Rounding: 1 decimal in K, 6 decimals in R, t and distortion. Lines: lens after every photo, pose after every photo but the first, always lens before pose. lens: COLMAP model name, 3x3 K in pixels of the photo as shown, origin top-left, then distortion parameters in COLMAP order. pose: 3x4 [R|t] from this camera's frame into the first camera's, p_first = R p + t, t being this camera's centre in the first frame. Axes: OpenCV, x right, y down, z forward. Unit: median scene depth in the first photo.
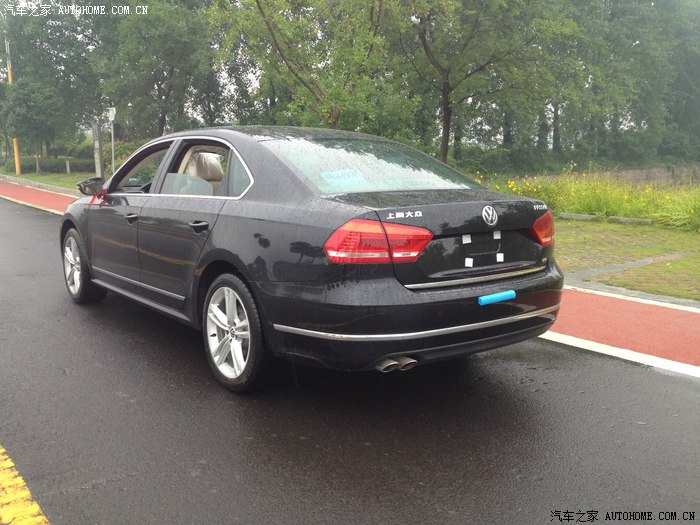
lens RADIAL K [[650.1, 0, 344.0], [0, 650.1, 263.1], [0, 0, 1]] dist [0.134449, -0.277830]
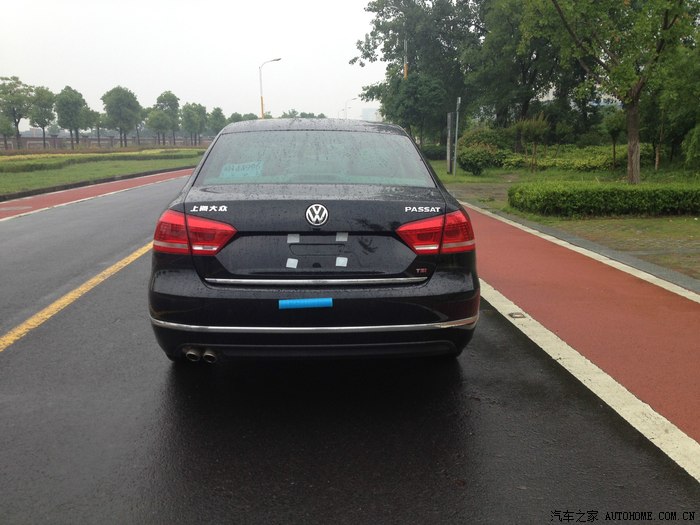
lens RADIAL K [[650.1, 0, 344.0], [0, 650.1, 263.1], [0, 0, 1]] dist [0.134449, -0.277830]
pose [[0.845458, 0.093730, -0.525752, 0.775861], [-0.083141, 0.995575, 0.043790, -0.050284], [0.527530, 0.006689, 0.849510, 0.250822]]
